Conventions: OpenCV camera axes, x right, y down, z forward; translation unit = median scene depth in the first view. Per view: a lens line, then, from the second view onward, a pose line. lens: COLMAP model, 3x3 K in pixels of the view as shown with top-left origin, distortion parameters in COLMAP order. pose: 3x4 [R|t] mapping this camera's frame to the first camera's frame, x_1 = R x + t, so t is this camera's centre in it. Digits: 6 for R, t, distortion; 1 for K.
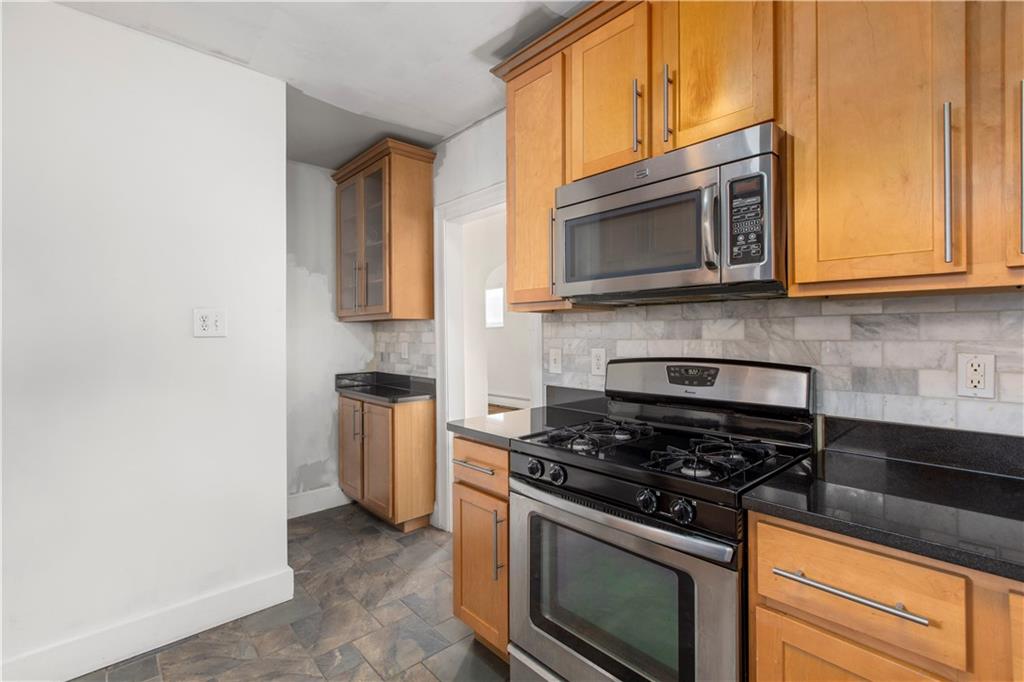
lens RADIAL K [[464.2, 0, 512.0], [0, 464.2, 333.2], [0, 0, 1]] dist [0.000231, -0.000663]
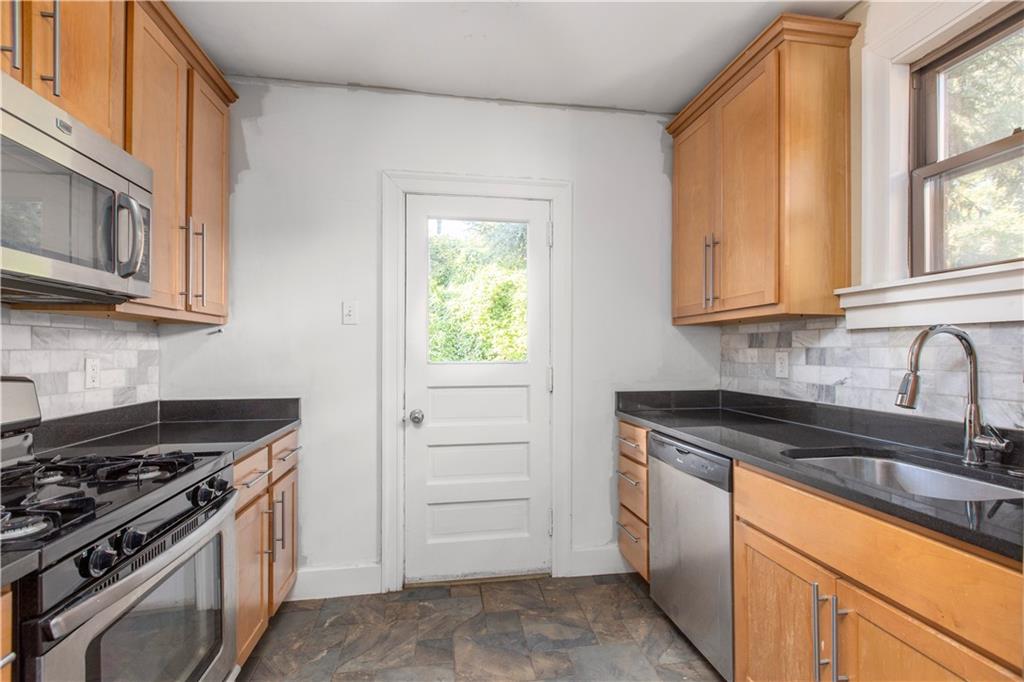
lens RADIAL K [[464.2, 0, 516.0], [0, 464.2, 347.8], [0, 0, 1]] dist [0.000231, -0.000663]
pose [[-0.829753, 0.002535, 0.558124, -0.790994], [-0.003328, 0.999949, -0.009489, 0.017938], [-0.558120, -0.009731, -0.829703, 1.293686]]
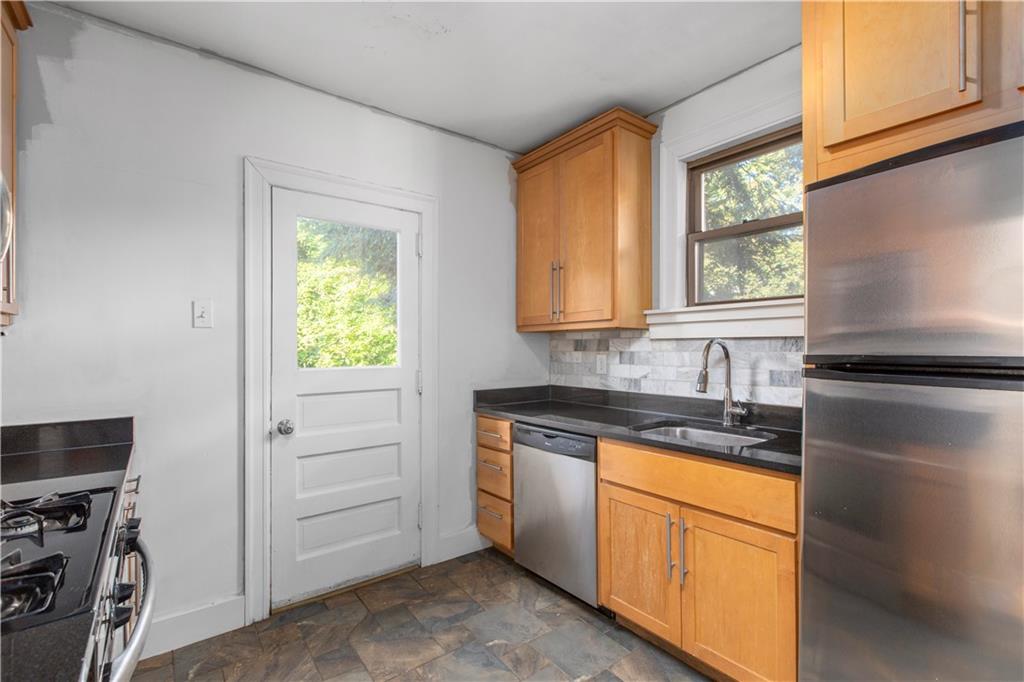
lens RADIAL K [[464.2, 0, 511.8], [0, 464.2, 347.4], [0, 0, 1]] dist [0.000231, -0.000663]
pose [[-0.995324, 0.003365, 0.096536, -0.460586], [0.002889, 0.999983, -0.005067, -0.007967], [-0.096551, -0.004765, -0.995317, 1.590513]]
